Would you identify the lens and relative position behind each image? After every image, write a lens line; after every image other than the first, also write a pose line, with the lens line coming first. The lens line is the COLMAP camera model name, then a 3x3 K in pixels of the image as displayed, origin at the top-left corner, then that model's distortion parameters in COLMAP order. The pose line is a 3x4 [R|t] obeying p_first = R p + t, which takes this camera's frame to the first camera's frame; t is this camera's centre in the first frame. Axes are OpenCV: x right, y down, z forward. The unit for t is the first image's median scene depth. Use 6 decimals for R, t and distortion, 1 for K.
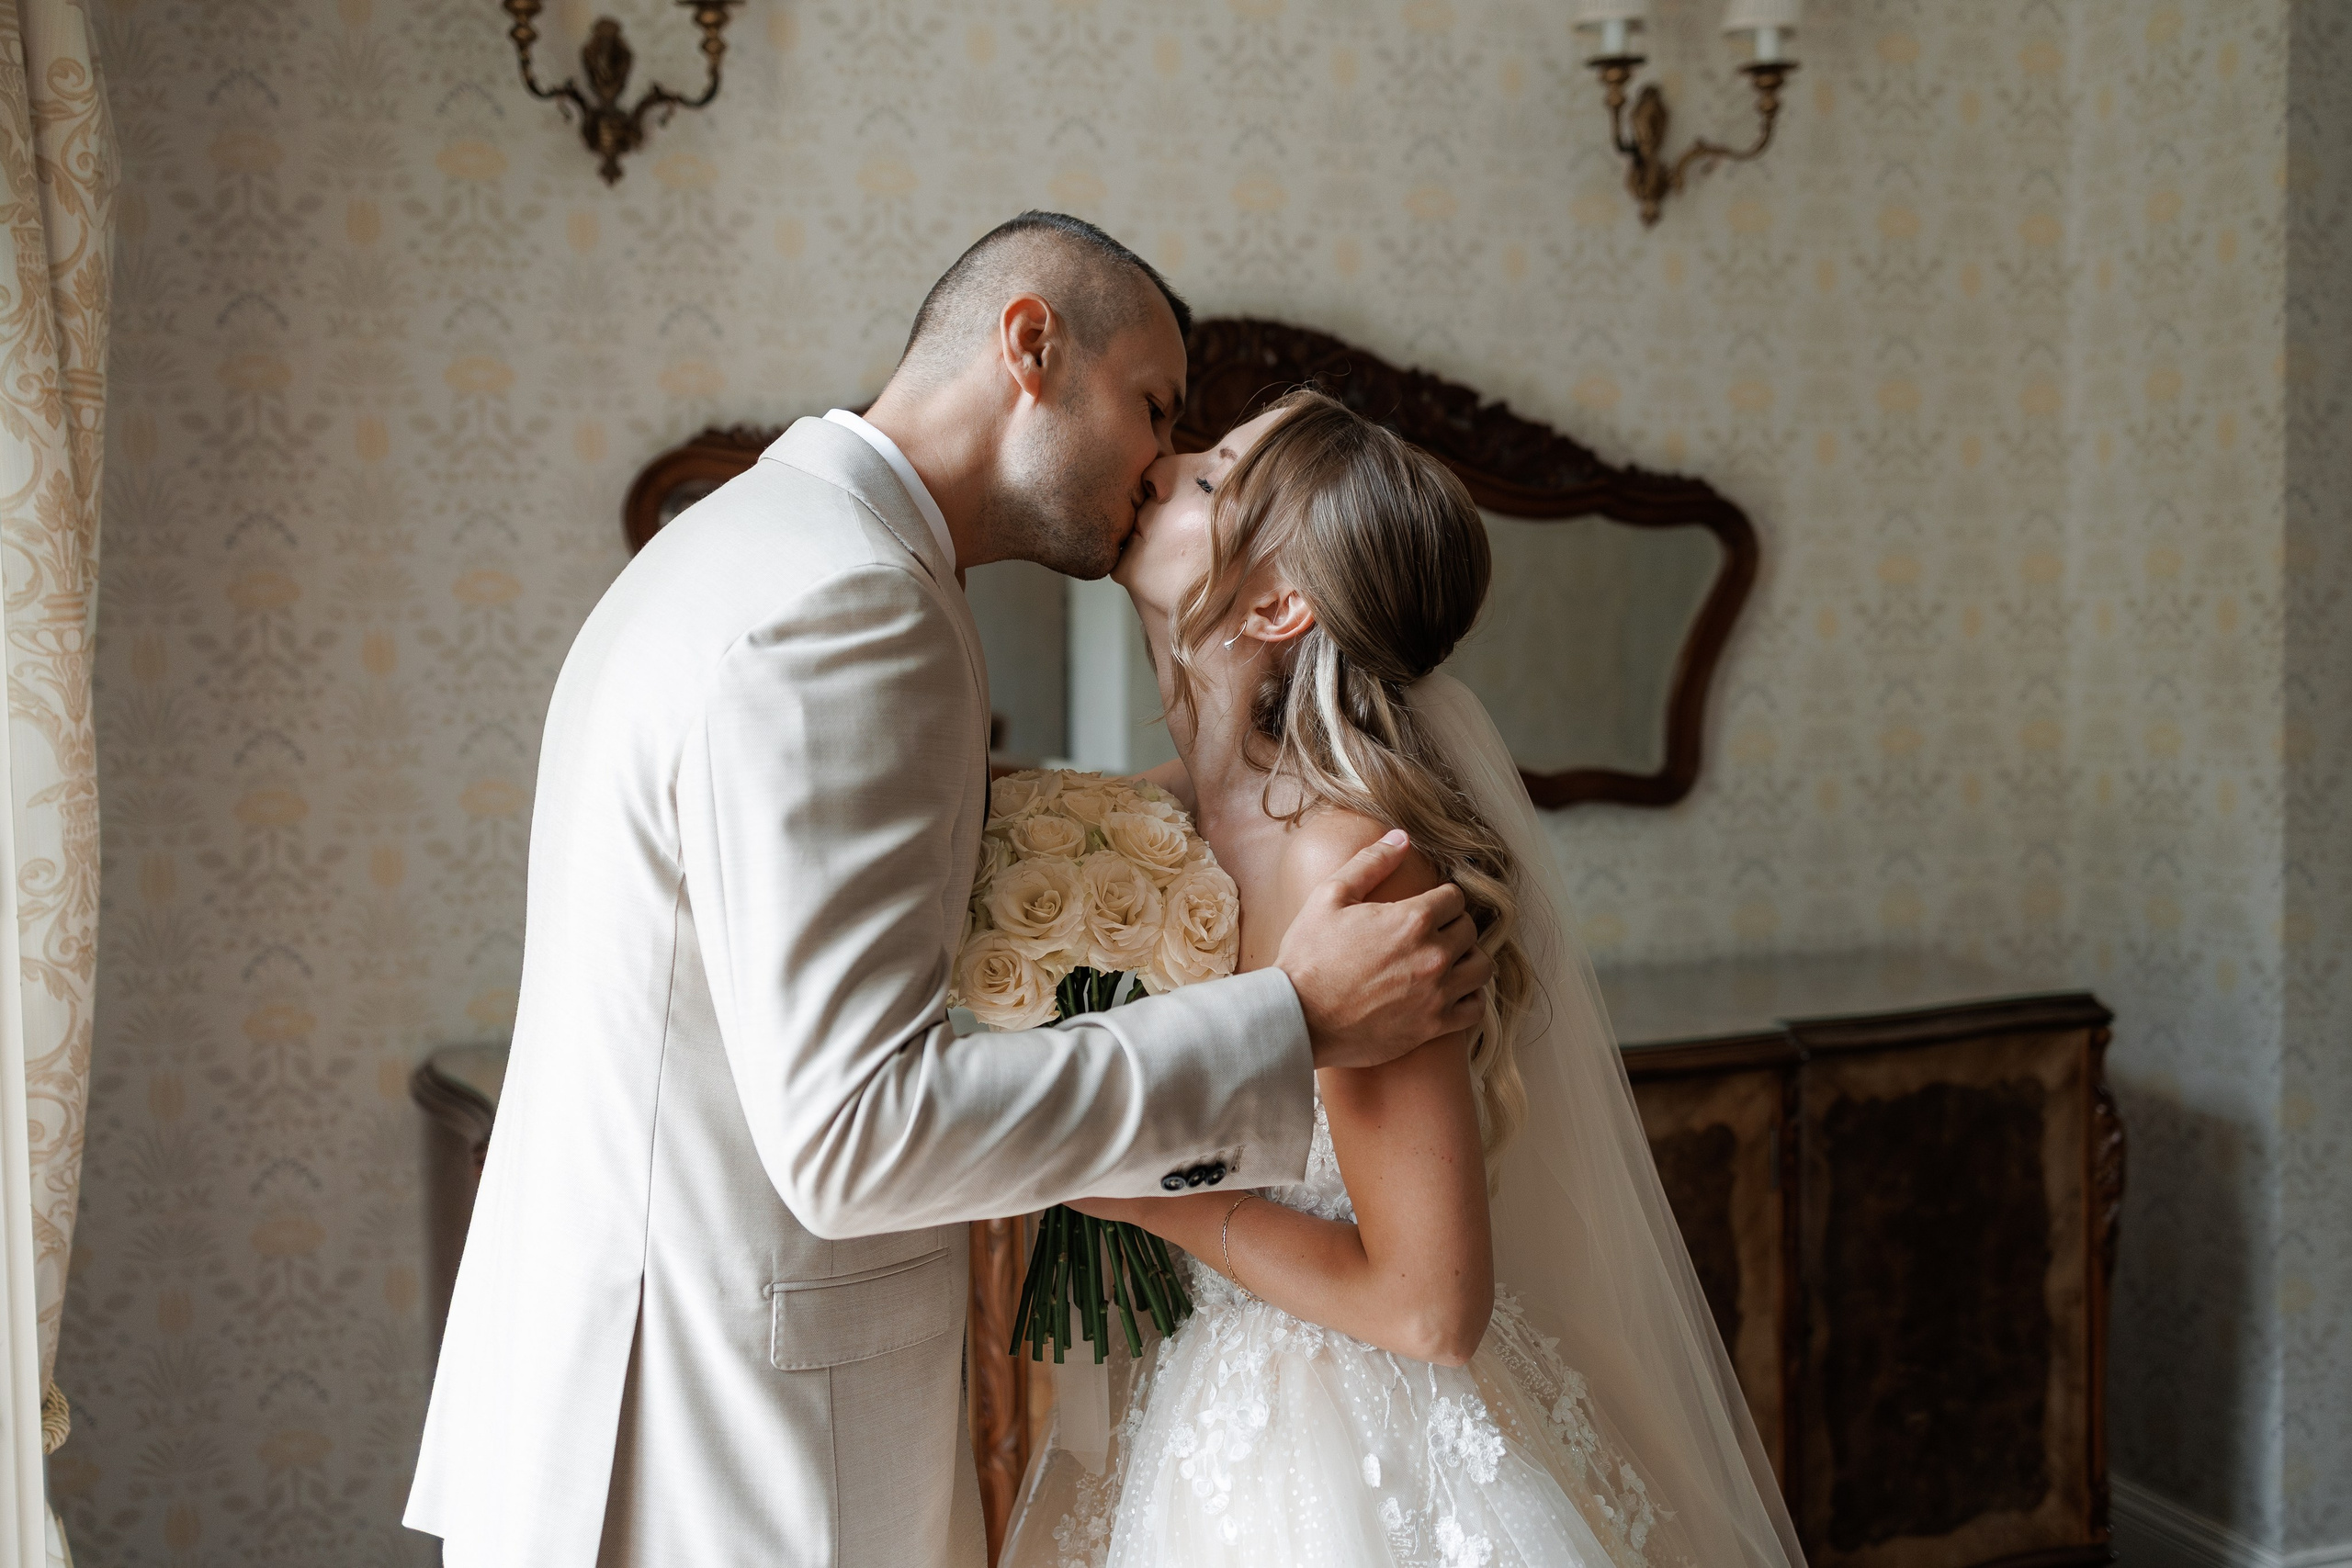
lens RADIAL K [[2374.2, 0, 1176.5], [0, 2374.2, 754.3], [0, 0, 1]] dist [0.021483, 0.009521]
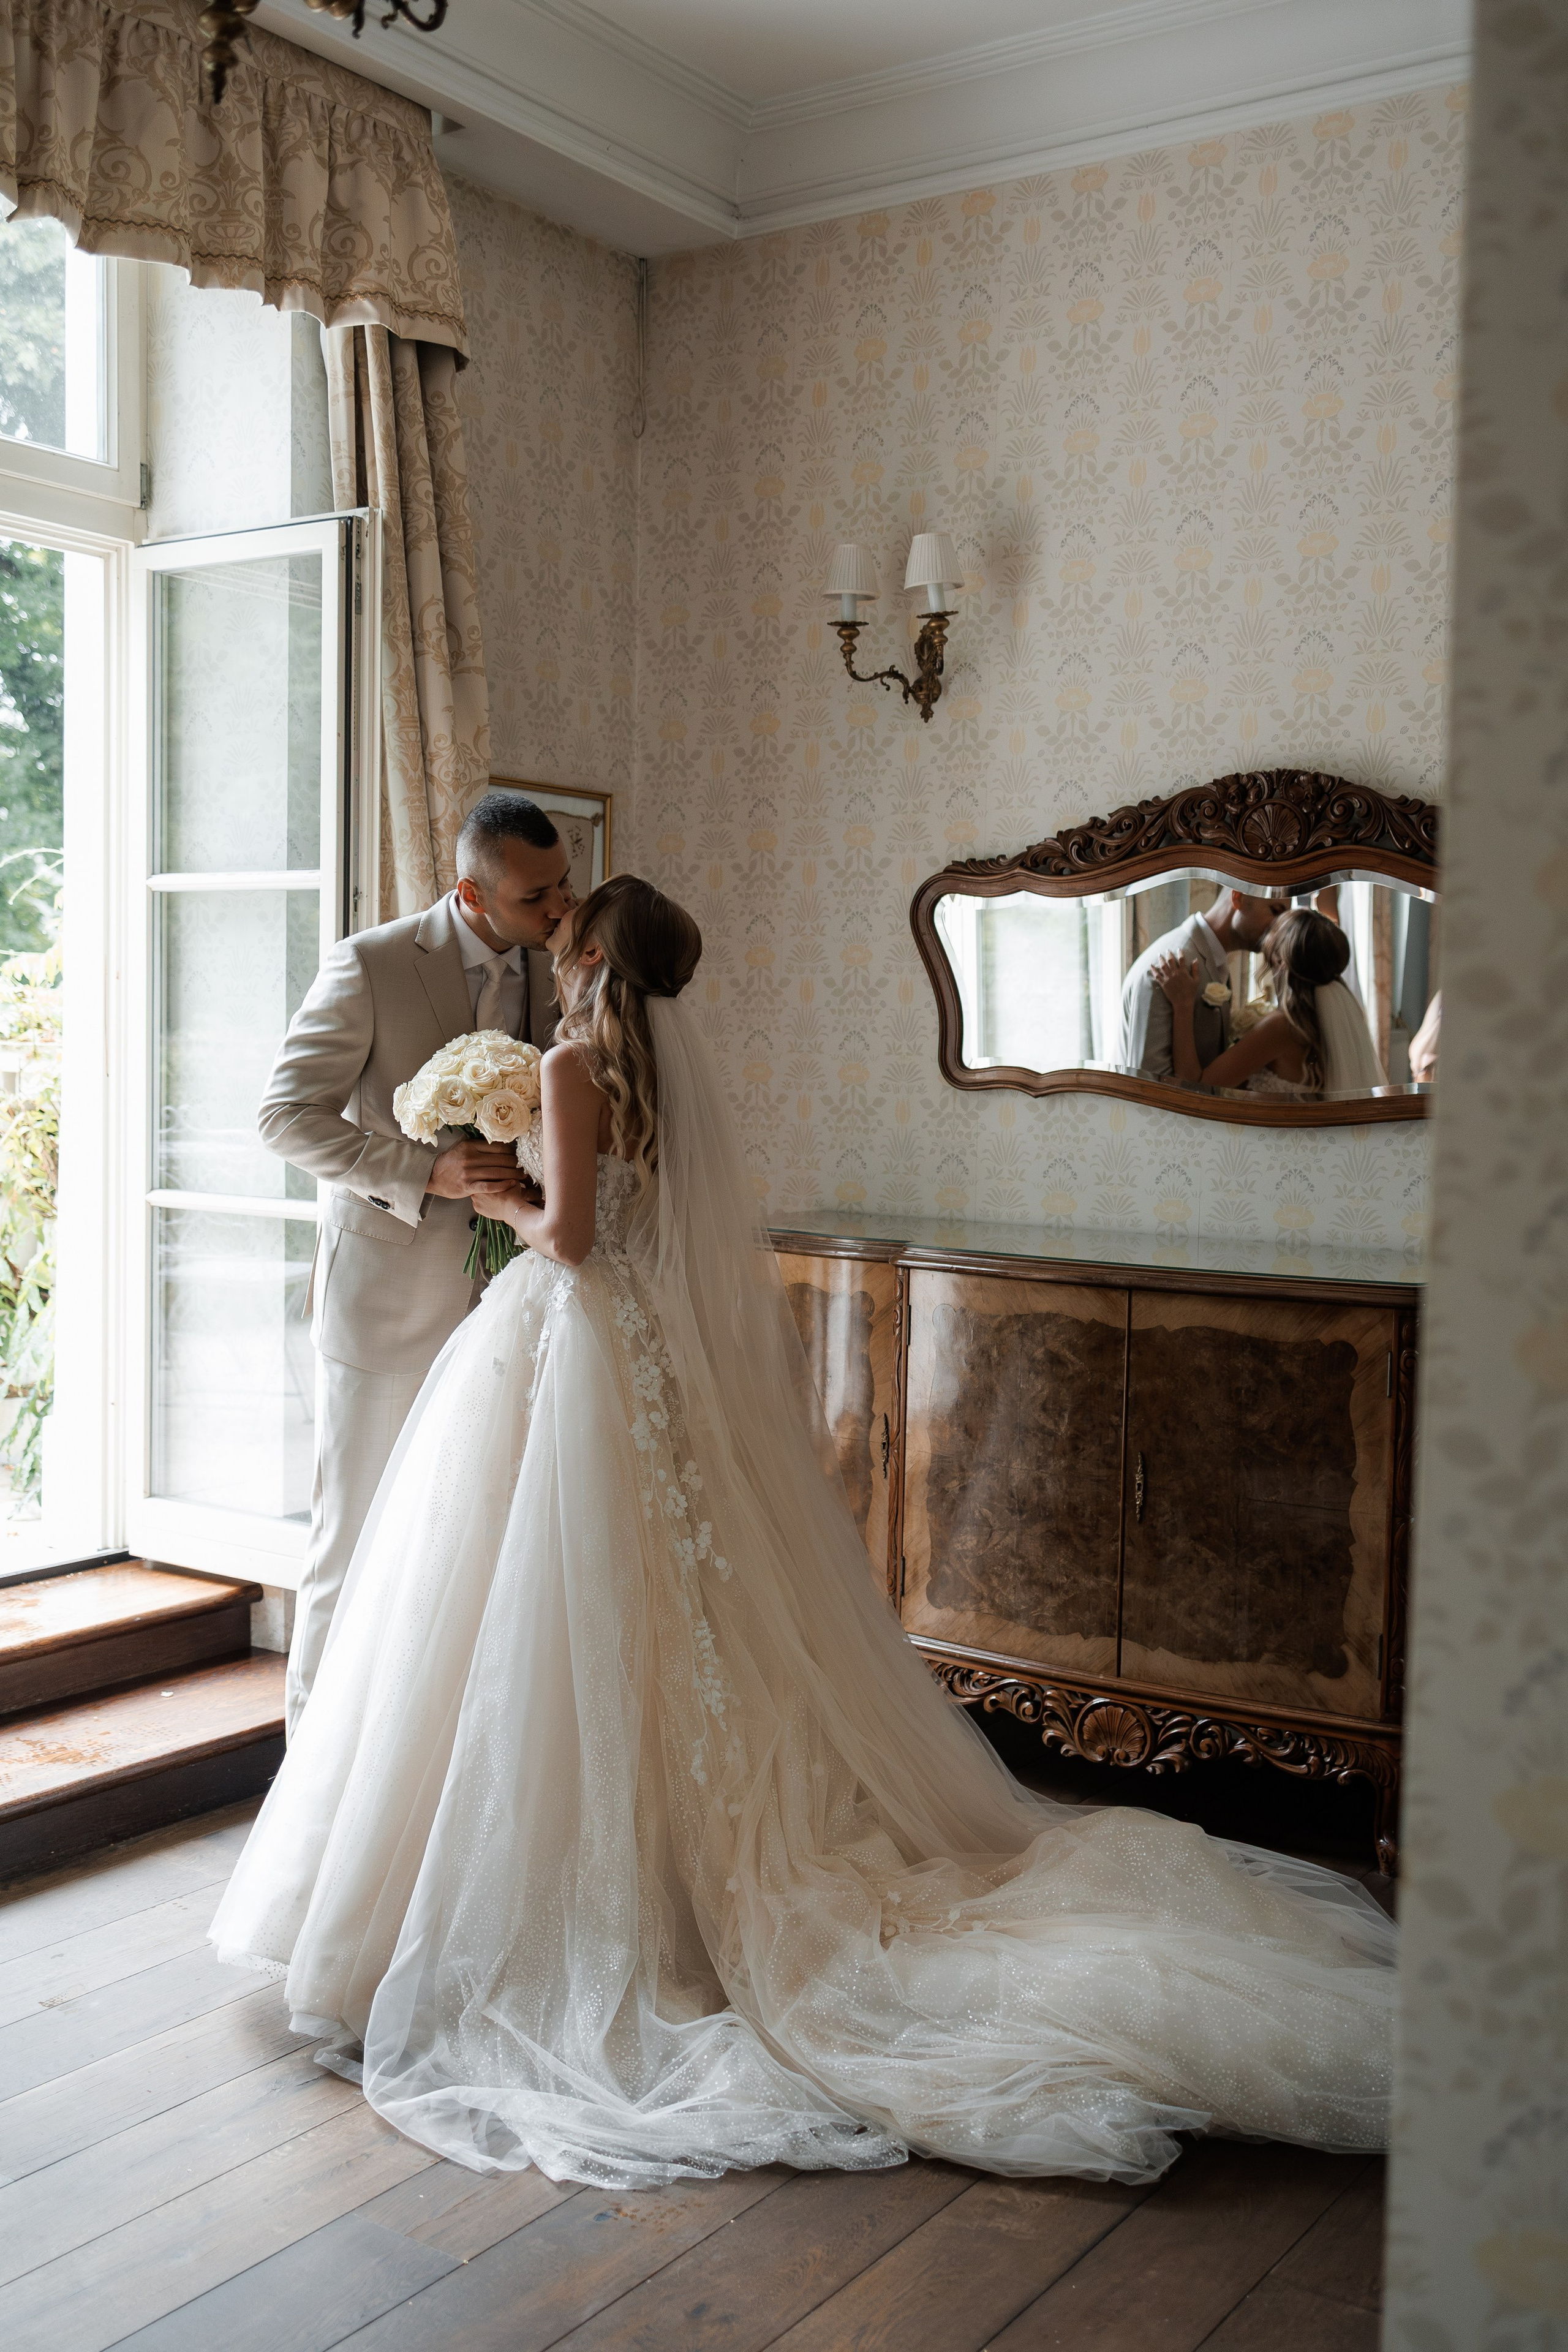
lens RADIAL K [[2374.4, 0, 784.0], [0, 2374.4, 1176.0], [0, 0, 1]] dist [0.021483, 0.009521]
pose [[0.587549, 0.076758, -0.805540, 1.111324], [-0.071527, 0.996521, 0.042785, 0.022119], [0.806021, 0.032479, 0.590995, -0.087377]]
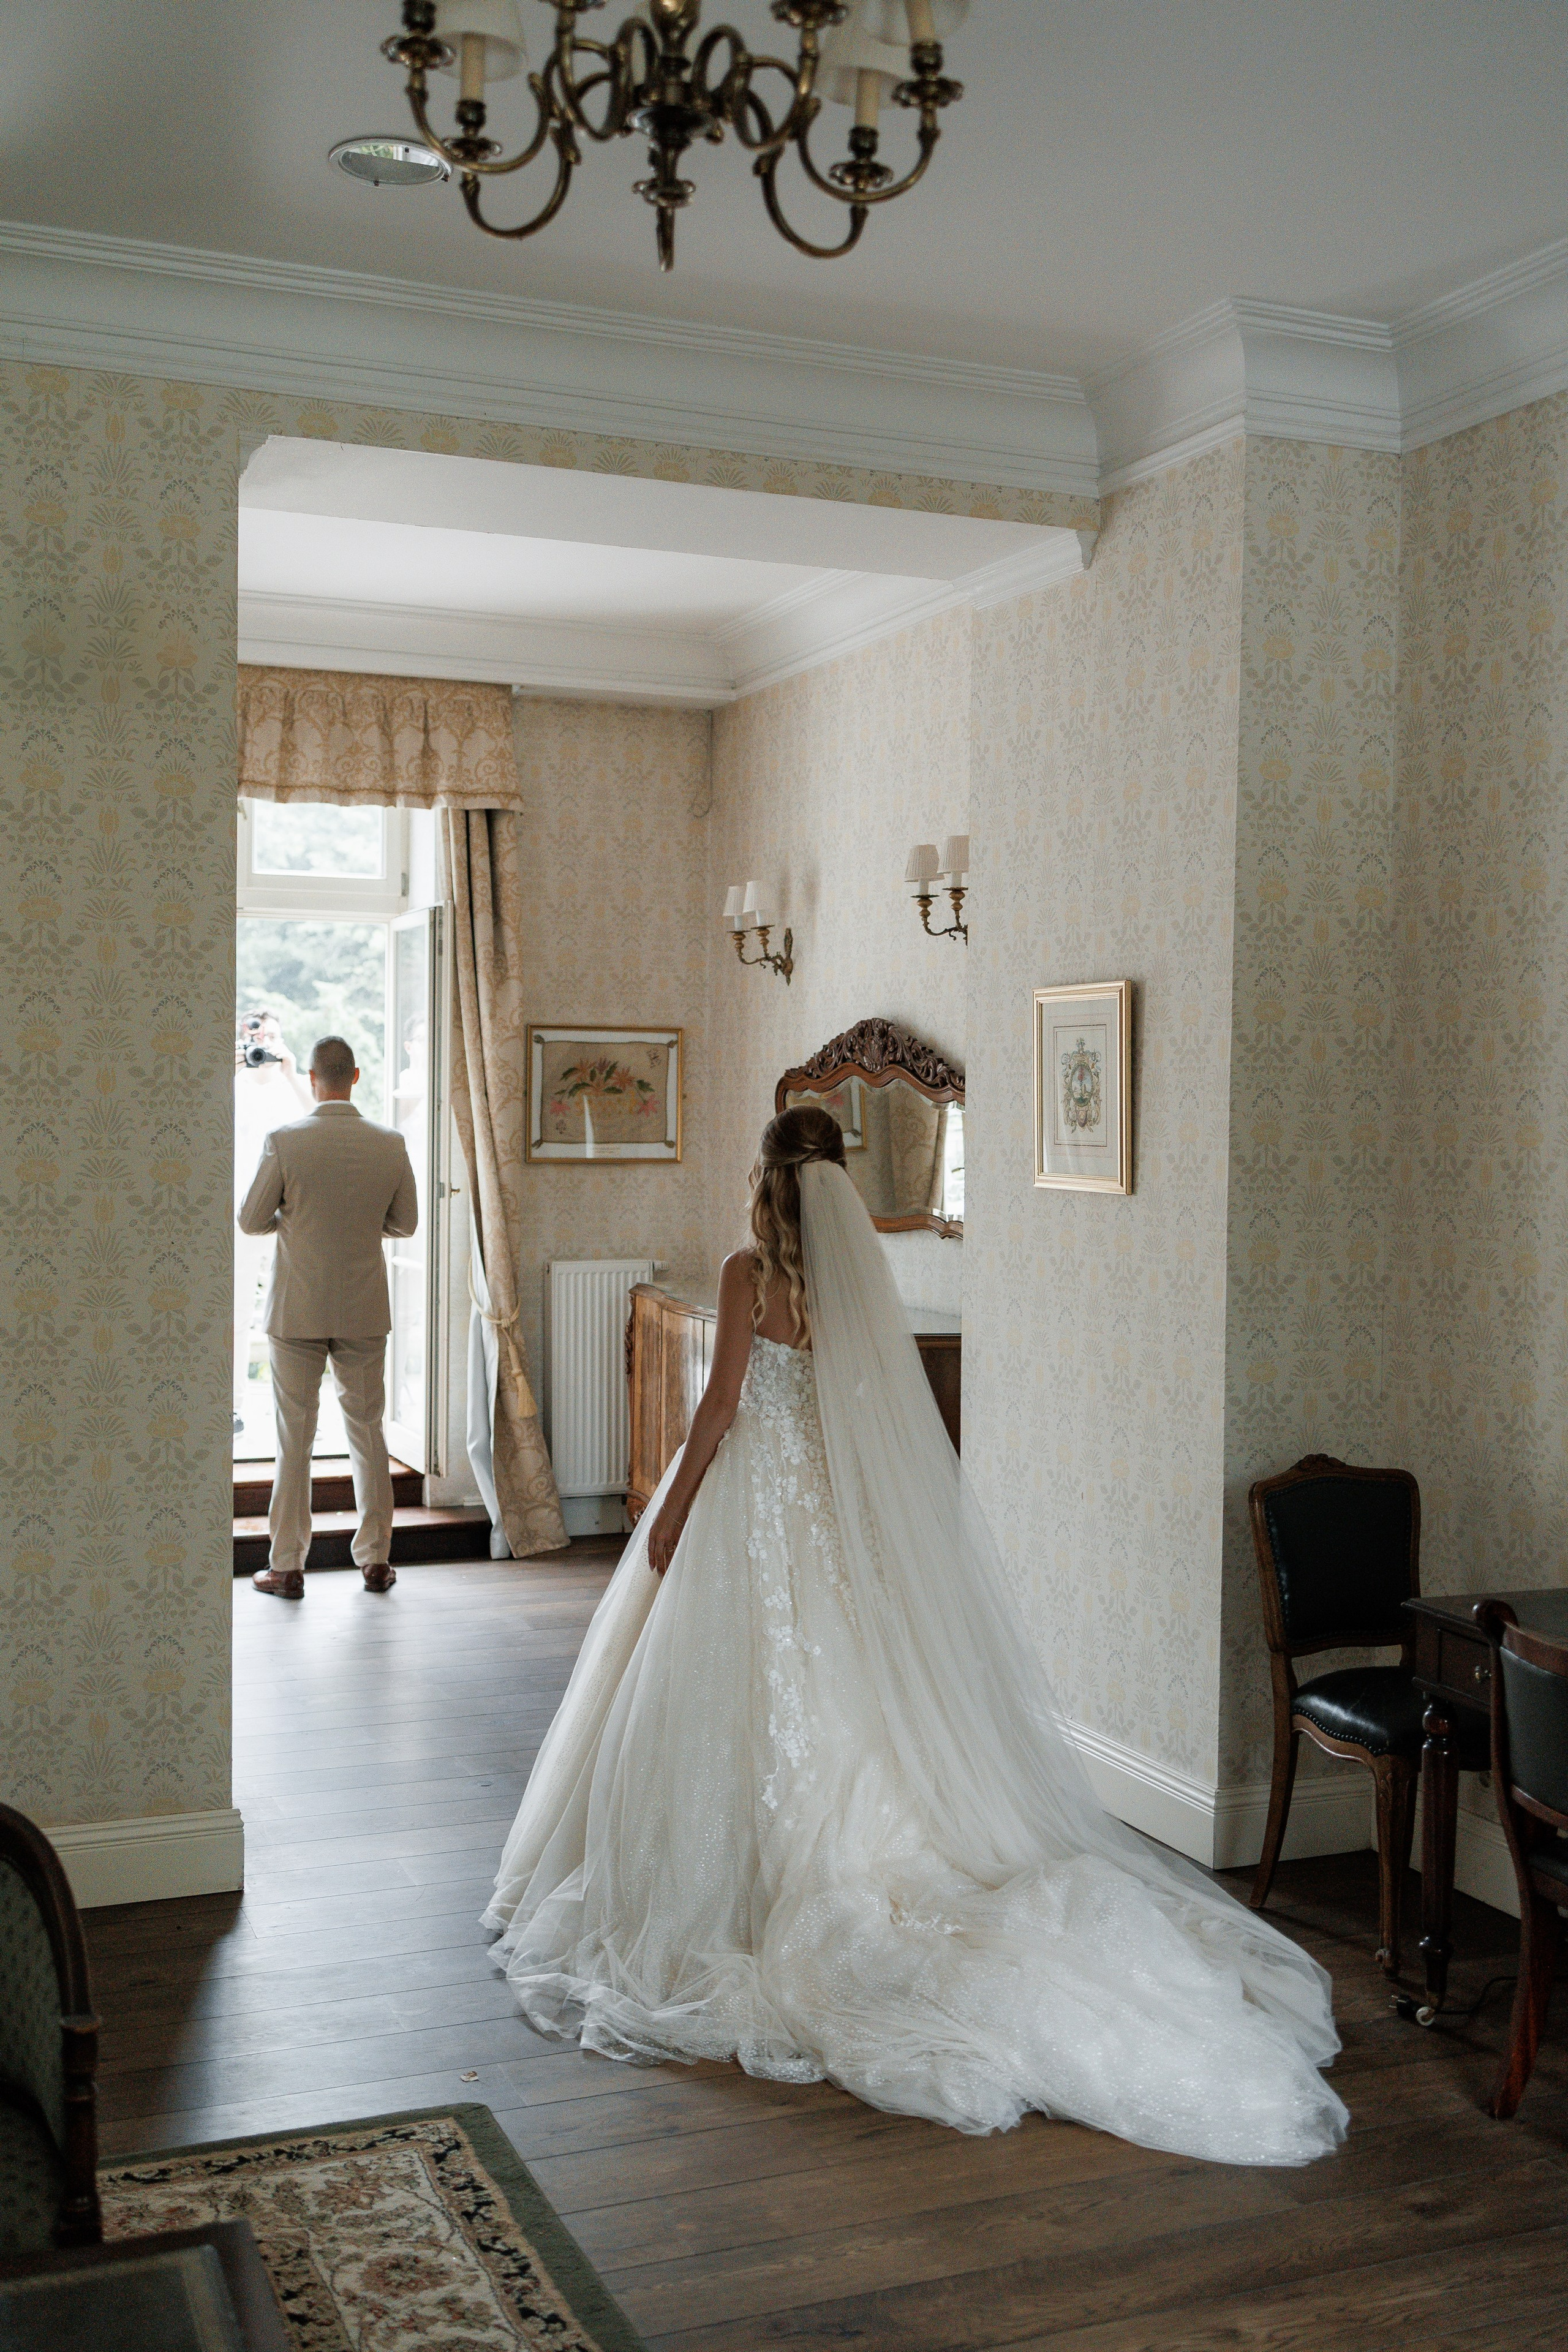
lens RADIAL K [[2374.4, 0, 784.0], [0, 2374.4, 1176.0], [0, 0, 1]] dist [0.021483, 0.009521]
pose [[0.057478, 0.046289, -0.997273, 2.628335], [-0.059893, 0.997285, 0.042837, -0.132324], [0.996549, 0.057268, 0.060094, 0.837713]]
